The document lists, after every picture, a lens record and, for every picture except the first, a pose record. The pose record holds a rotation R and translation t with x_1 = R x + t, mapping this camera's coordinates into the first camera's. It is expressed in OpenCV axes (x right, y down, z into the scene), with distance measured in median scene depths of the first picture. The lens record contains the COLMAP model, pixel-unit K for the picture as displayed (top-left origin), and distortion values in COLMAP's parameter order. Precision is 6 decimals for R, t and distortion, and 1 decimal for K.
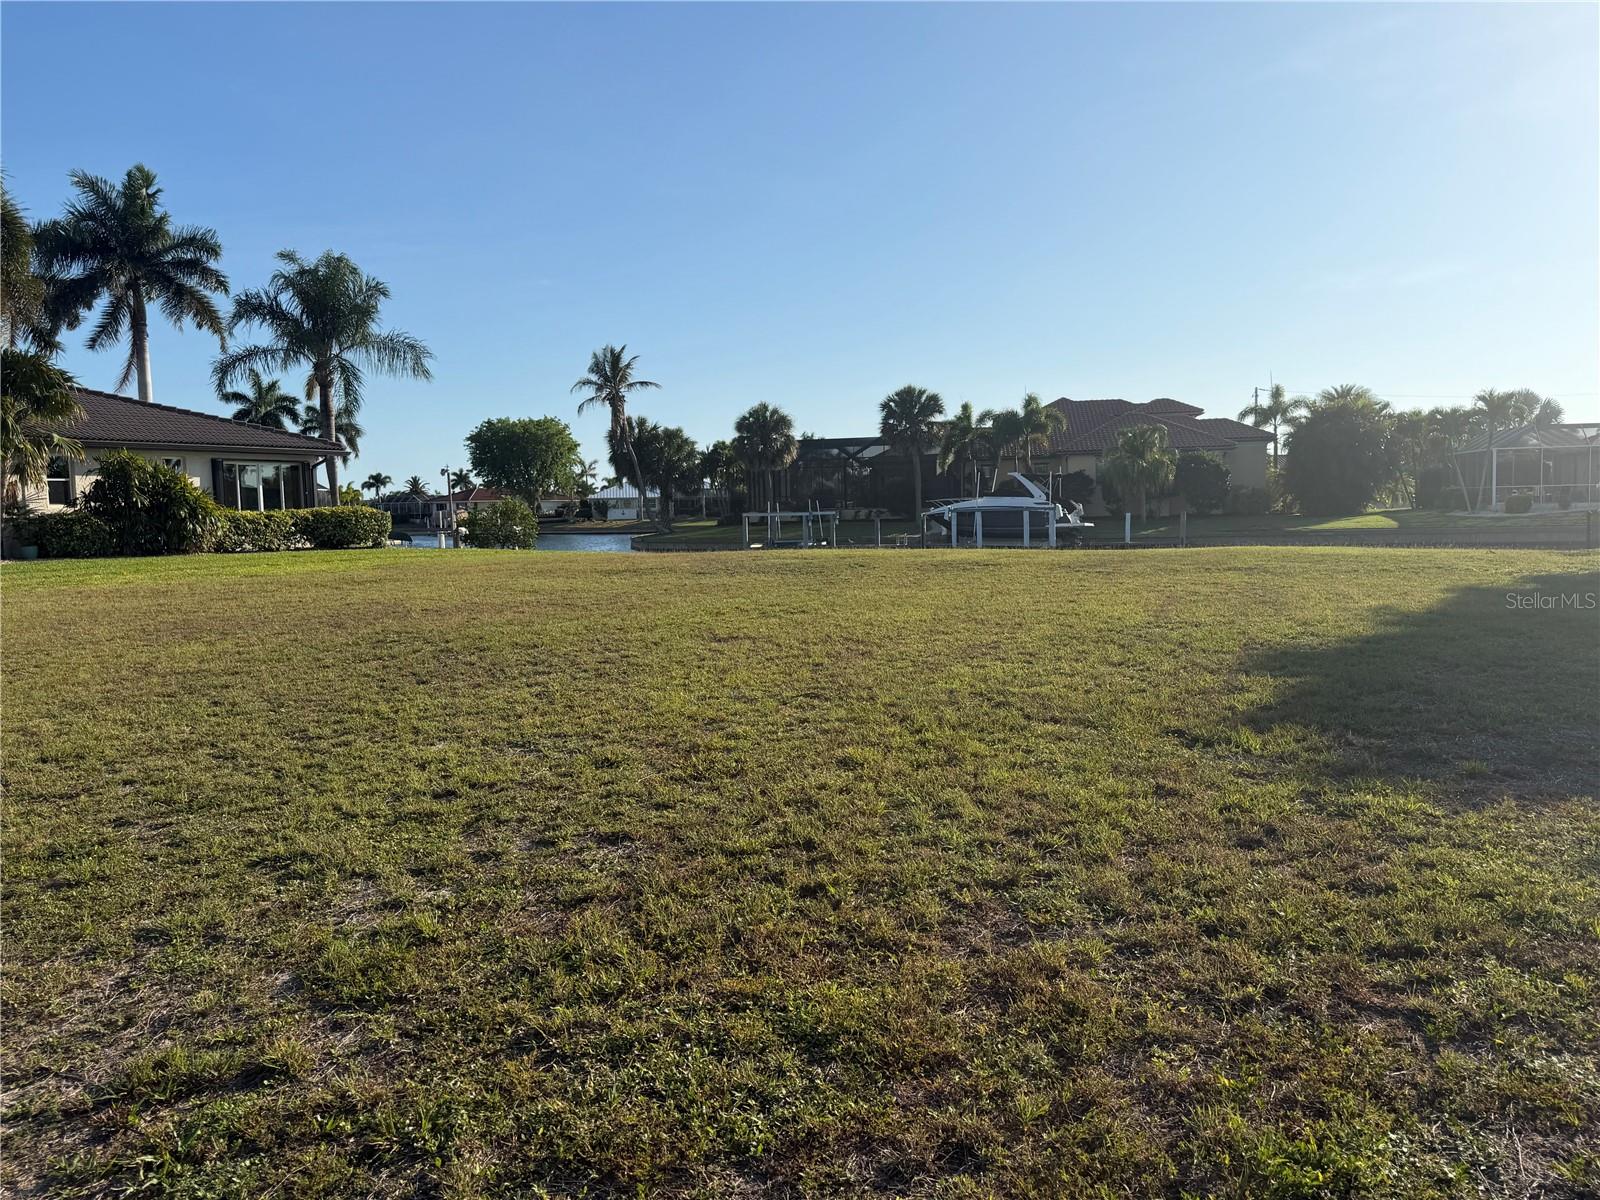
lens RADIAL K [[1195.9, 0, 800.0], [0, 1195.9, 600.0], [0, 0, 1]] dist [0.070711, -0.000593]
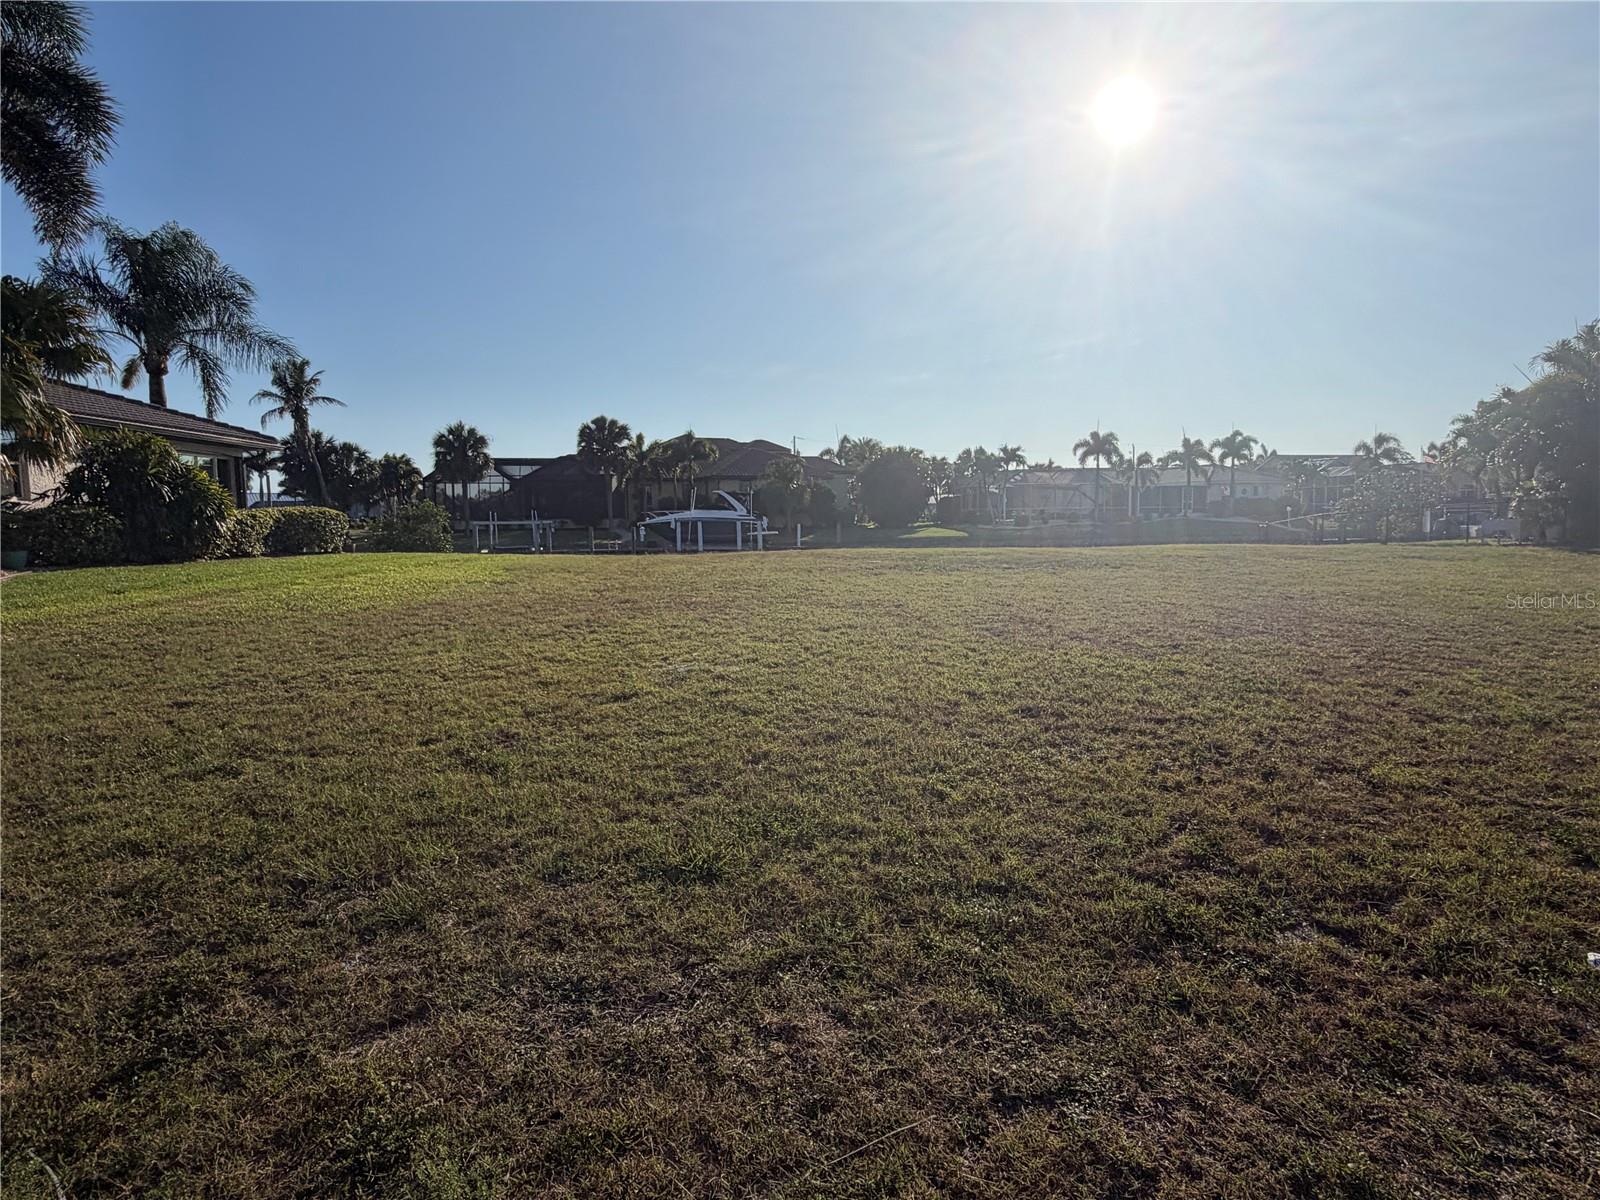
lens RADIAL K [[918.4, 0, 800.0], [0, 918.4, 600.0], [0, 0, 1]] dist [-0.000095, 0.000419]
pose [[0.872701, -0.034014, 0.487069, -0.178762], [0.031085, 0.999417, 0.014098, -0.002643], [-0.487264, 0.002837, 0.873250, 0.100469]]
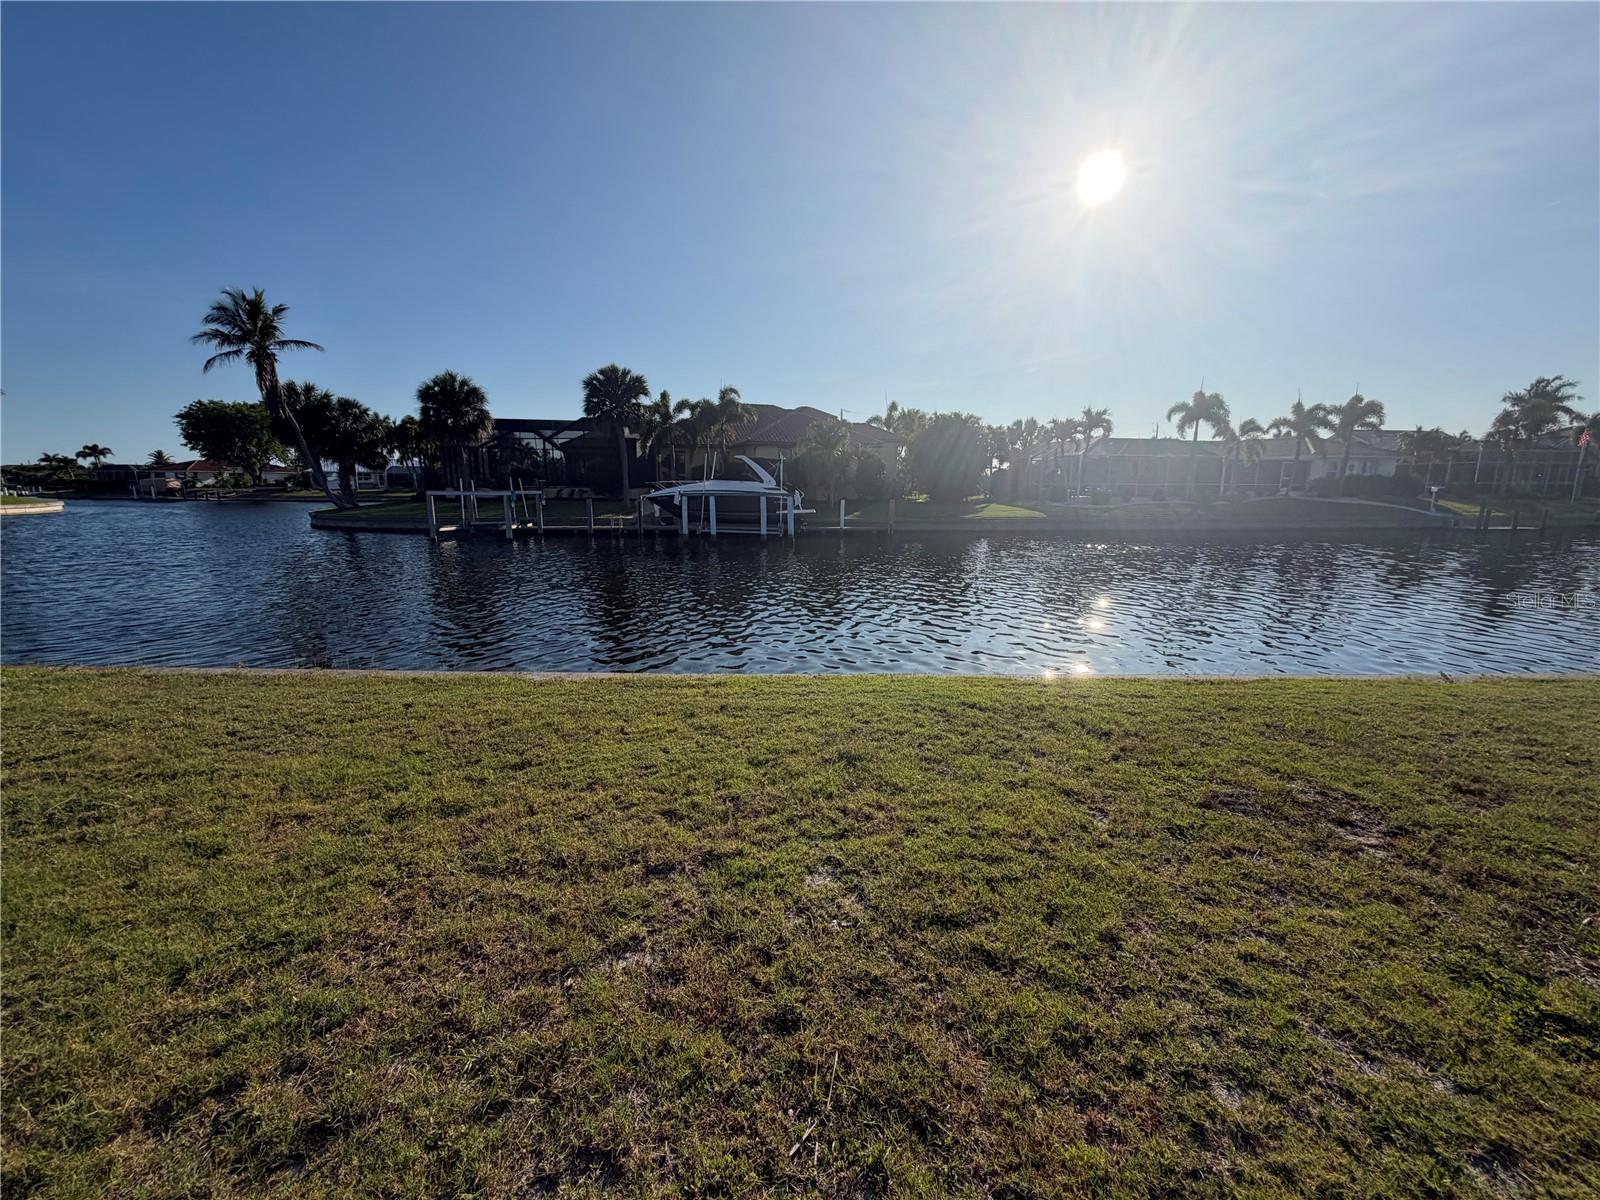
lens RADIAL K [[634.4, 0, 794.6], [0, 634.4, 603.7], [0, 0, 1]] dist [0.000833, -0.000132]
pose [[0.907281, -0.054848, 0.416934, -0.002773], [0.009874, 0.993963, 0.109269, -0.034940], [-0.420410, -0.095020, 0.902345, 0.414382]]
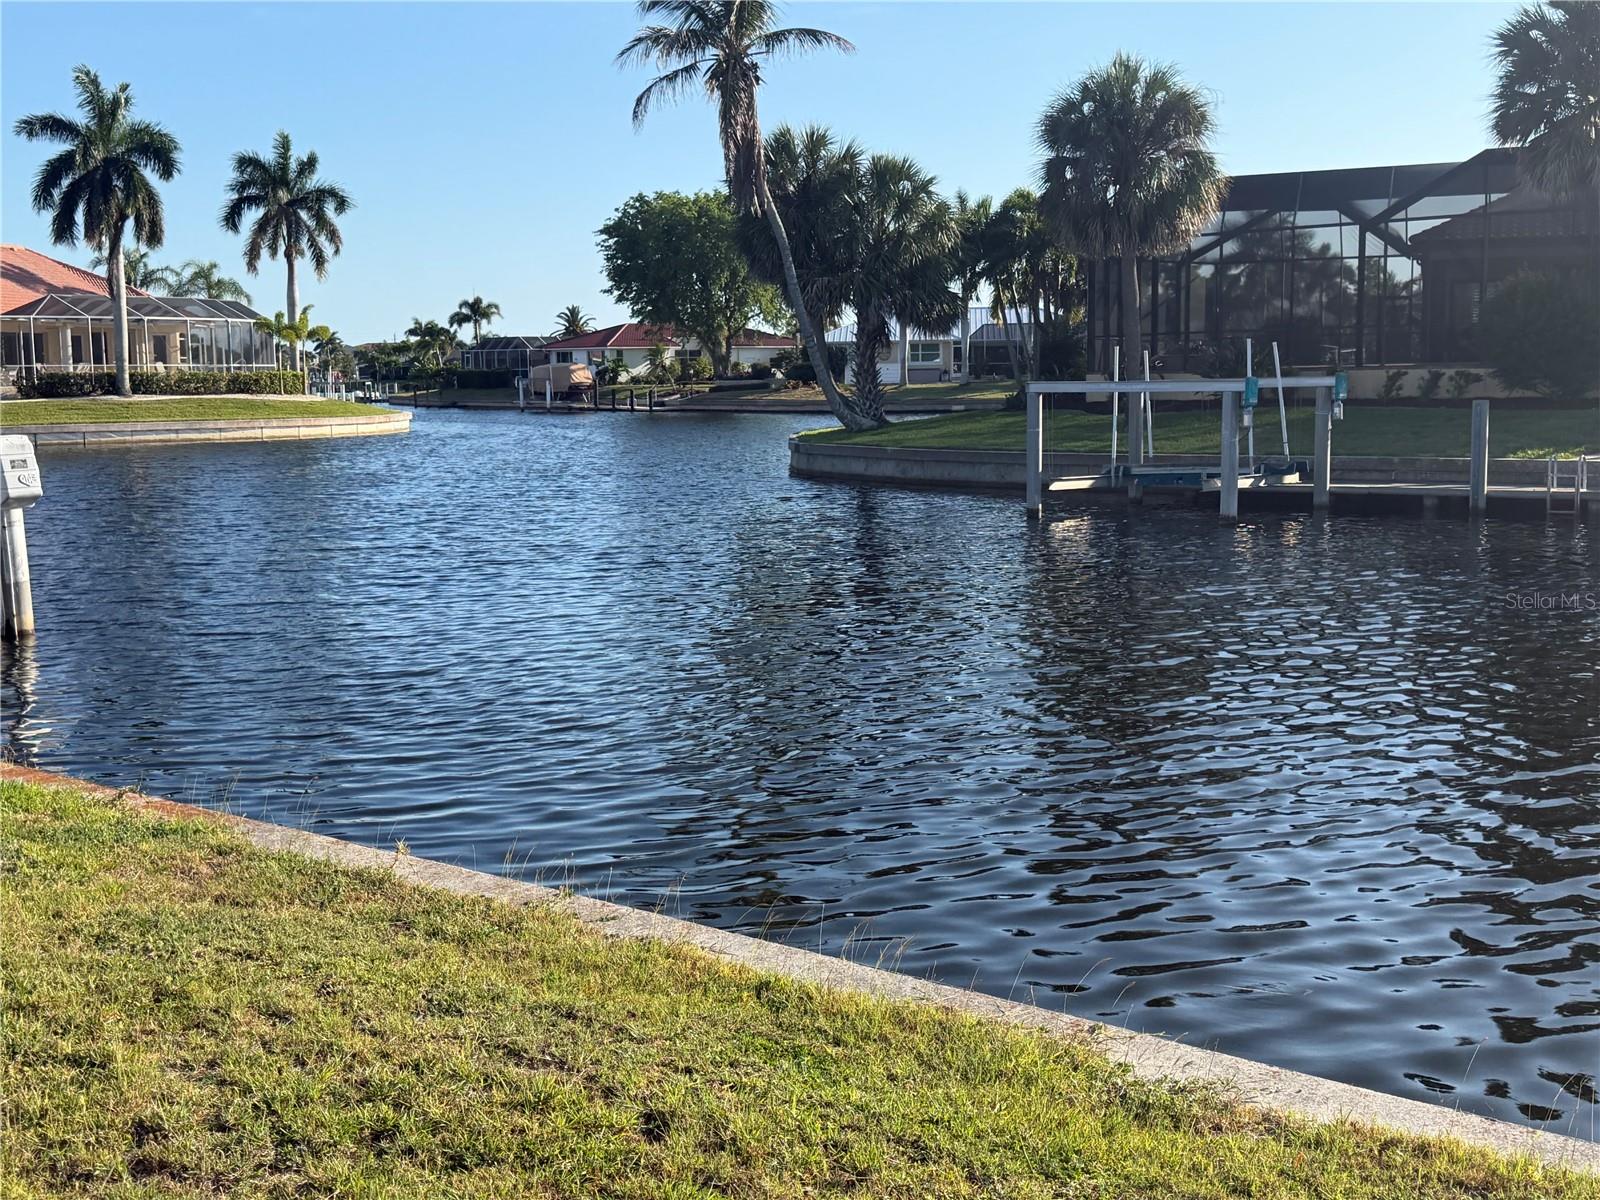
lens RADIAL K [[1858.2, 0, 791.6], [0, 1858.2, 593.2], [0, 0, 1]] dist [0.181773, -0.381382]
pose [[0.974009, 0.033271, -0.224051, 0.002737], [-0.022494, 0.998472, 0.050484, -0.035740], [0.225388, -0.044132, 0.973269, 0.440209]]
